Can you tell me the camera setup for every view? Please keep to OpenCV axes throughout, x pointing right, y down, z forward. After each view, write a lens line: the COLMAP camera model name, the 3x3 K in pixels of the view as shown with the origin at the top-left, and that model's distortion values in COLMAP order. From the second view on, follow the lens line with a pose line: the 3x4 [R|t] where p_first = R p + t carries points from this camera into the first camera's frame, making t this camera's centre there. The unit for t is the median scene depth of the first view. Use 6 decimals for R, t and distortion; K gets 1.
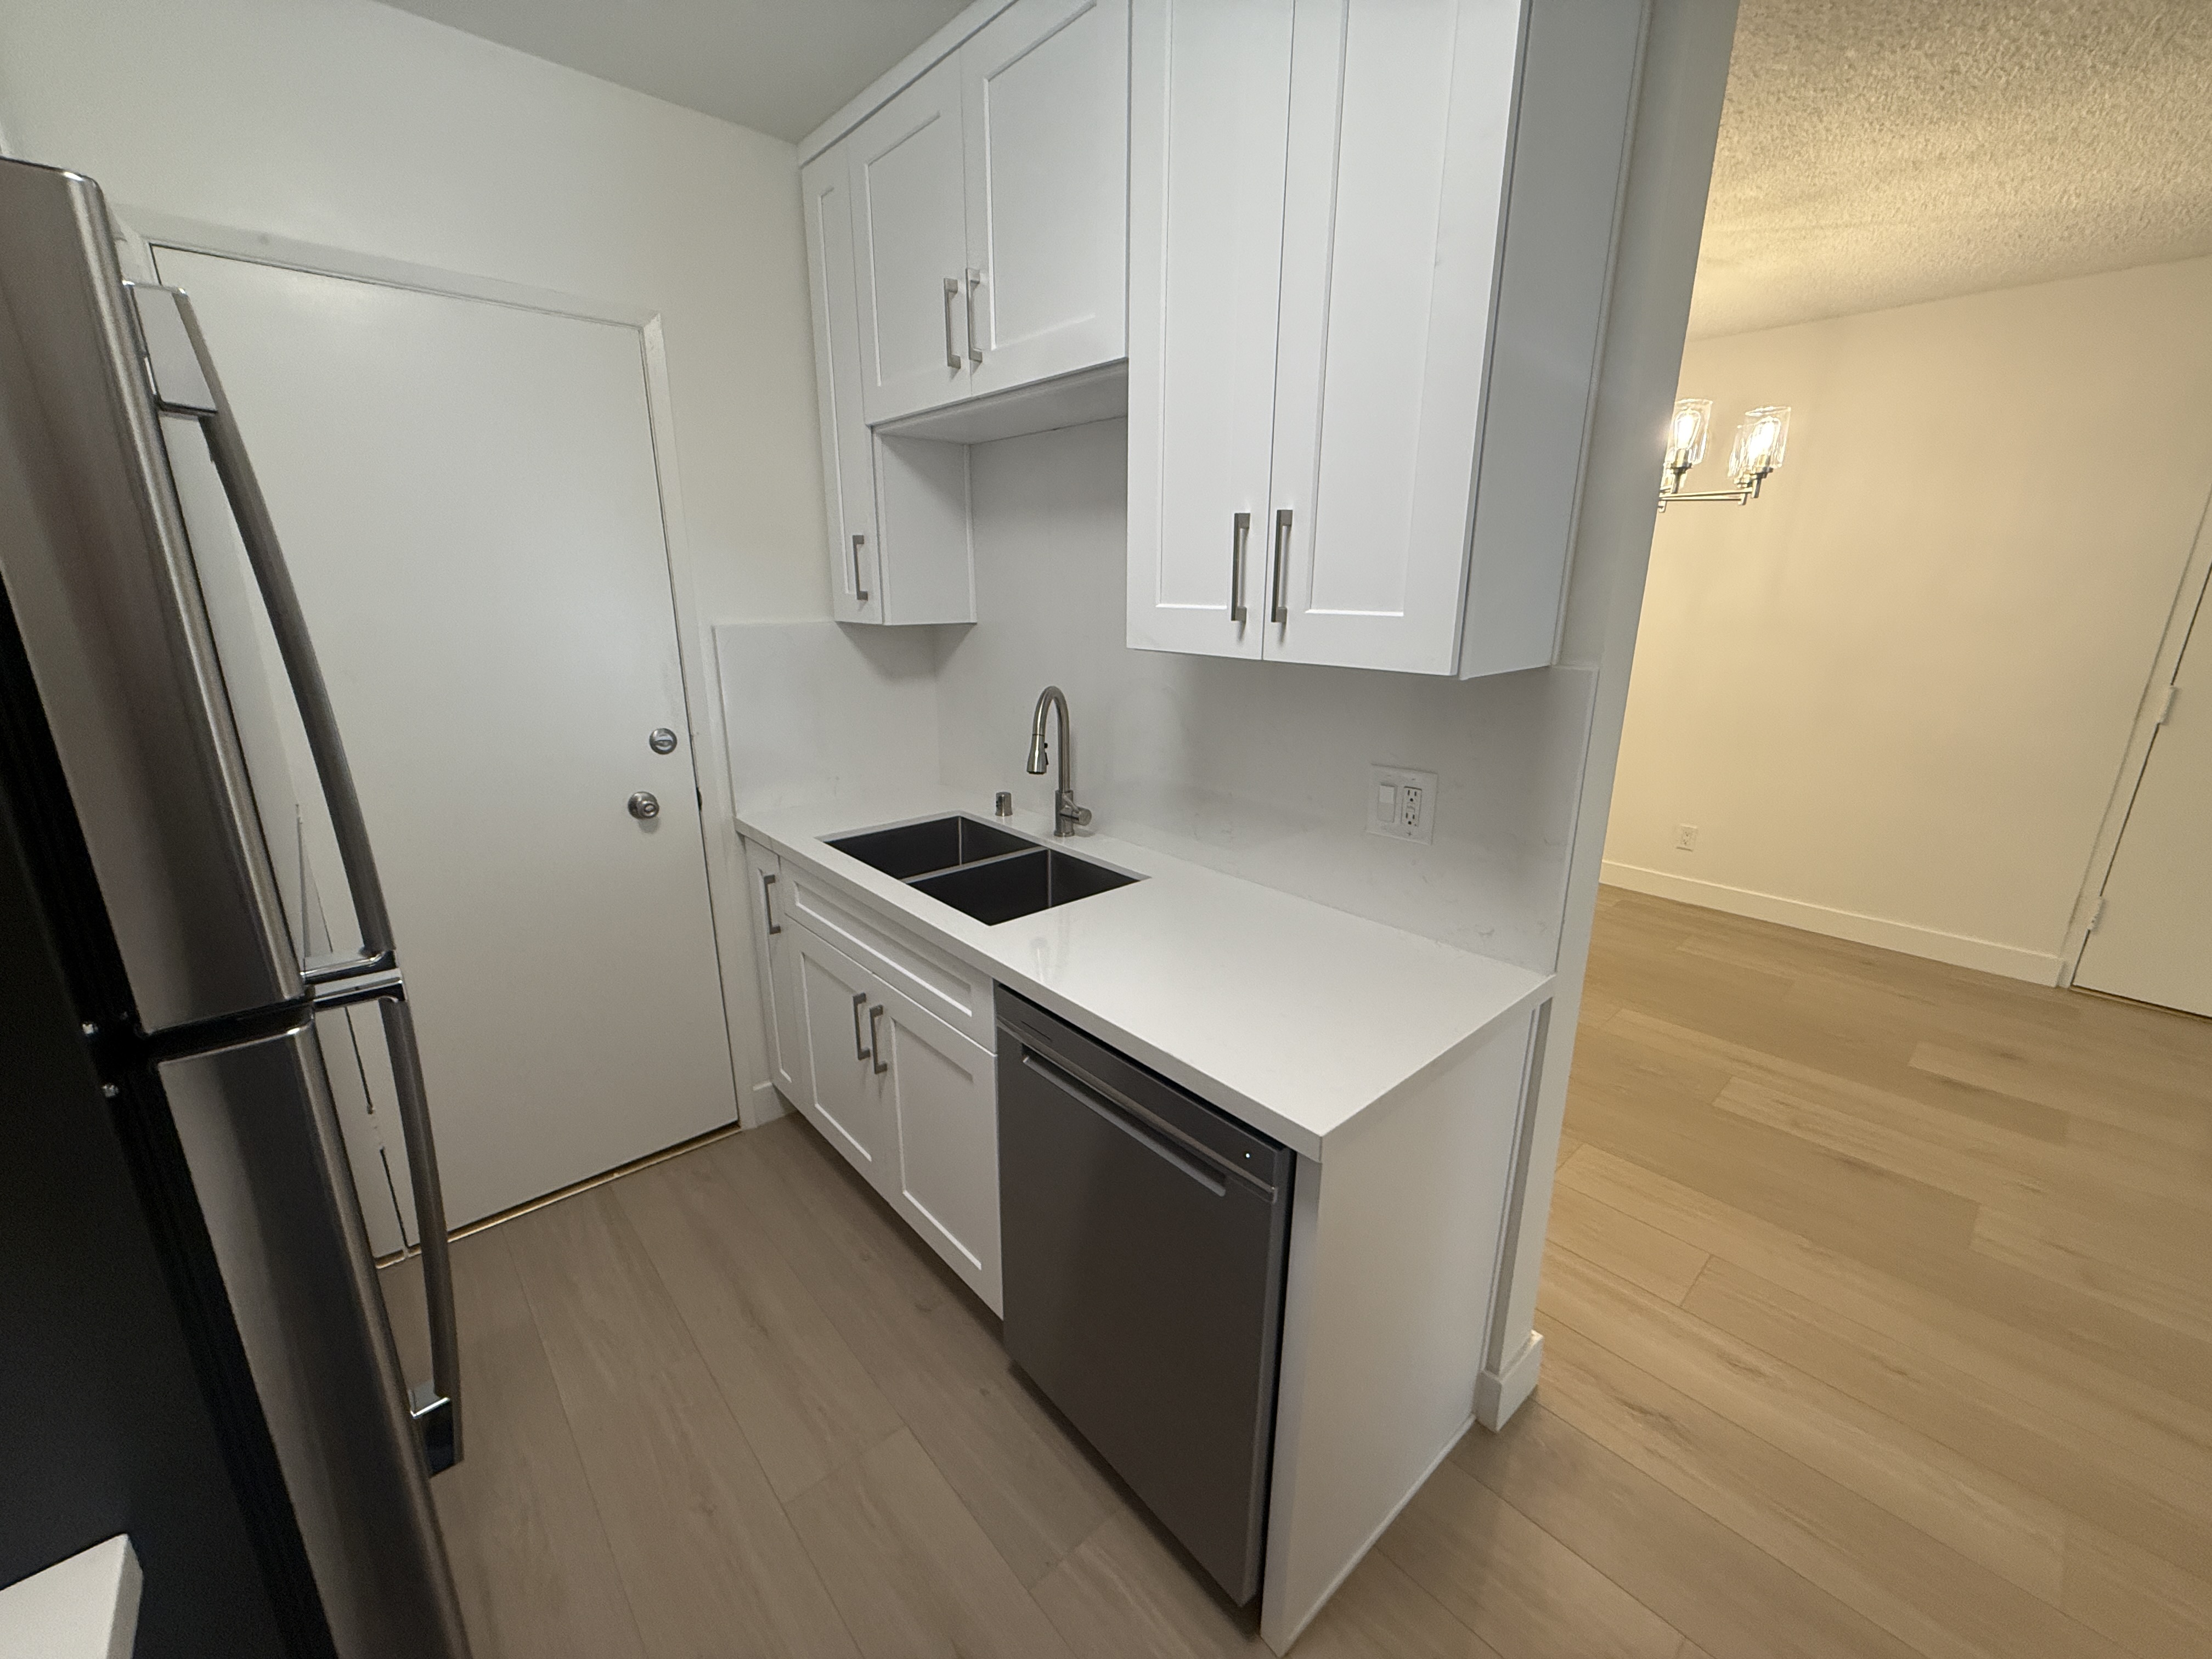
lens RADIAL K [[871.2, 0, 1103.6], [0, 871.2, 825.5], [0, 0, 1]] dist [-0.003598, -0.000029]
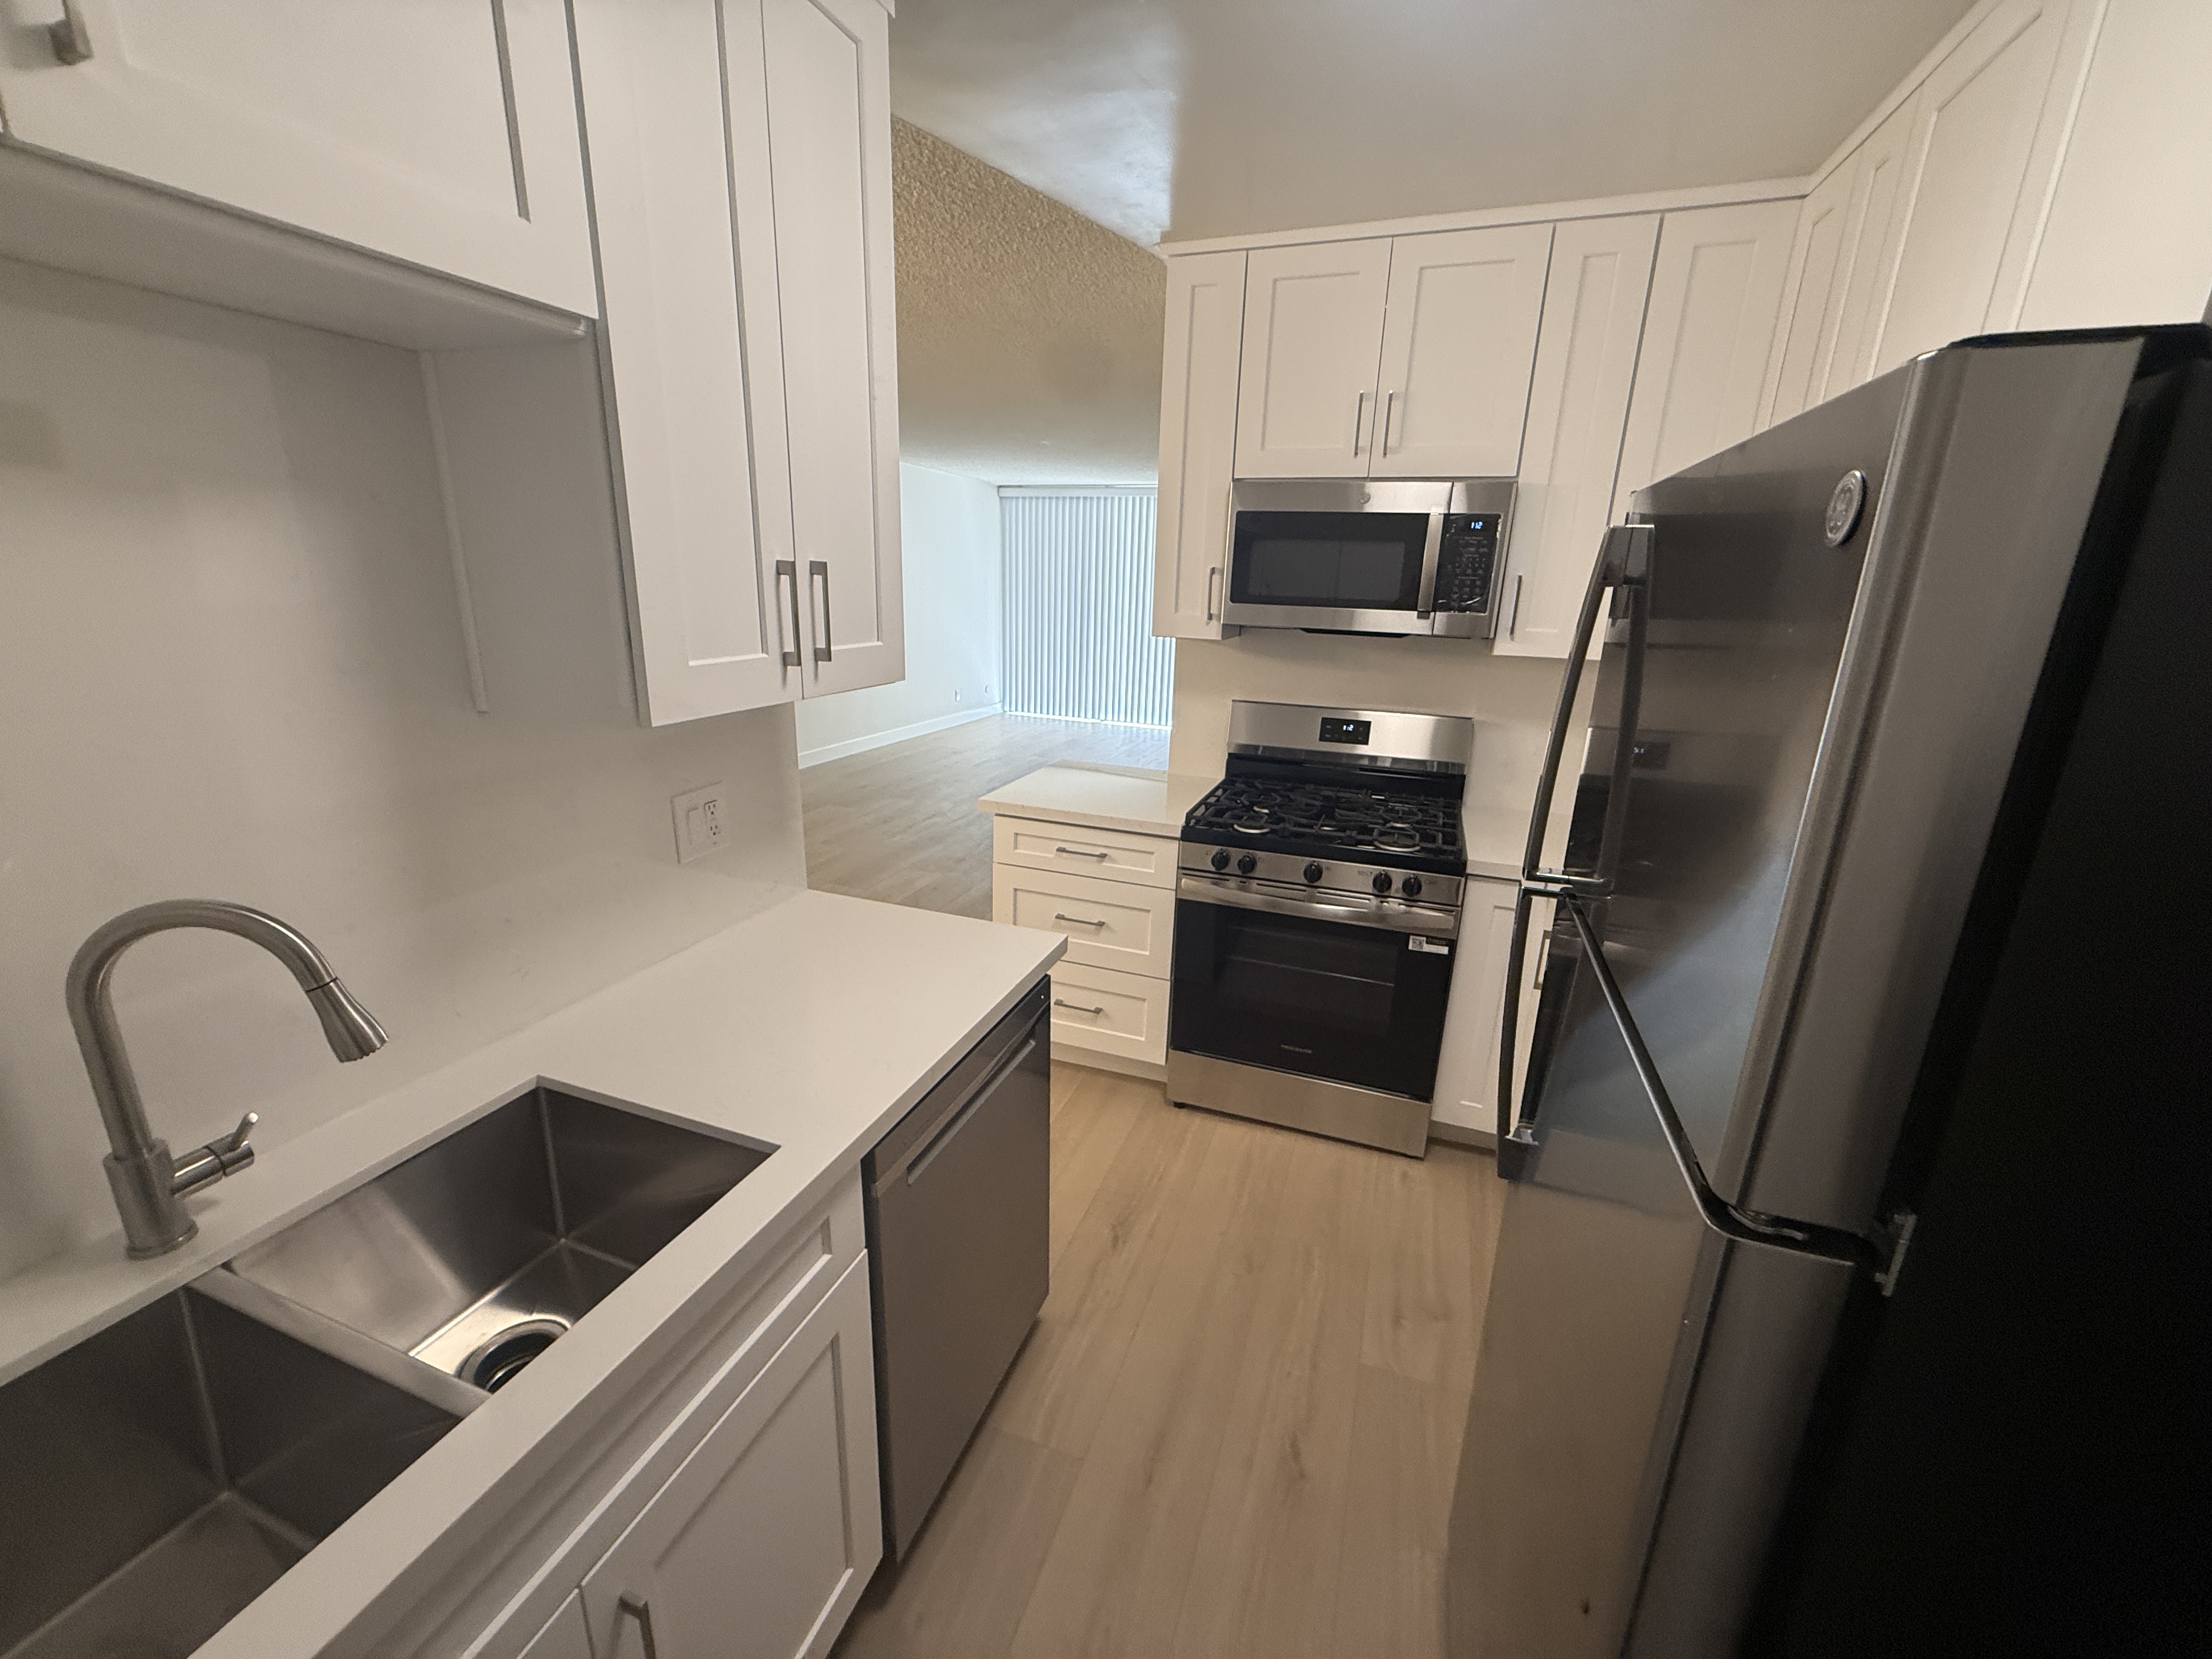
lens RADIAL K [[871.2, 0, 1105.8], [0, 871.2, 819.6], [0, 0, 1]] dist [-0.003598, -0.000029]
pose [[-0.471276, -0.258148, 0.843361, -0.826051], [0.206102, 0.897500, 0.389891, -0.356871], [-0.857567, 0.357565, -0.369766, 1.020762]]
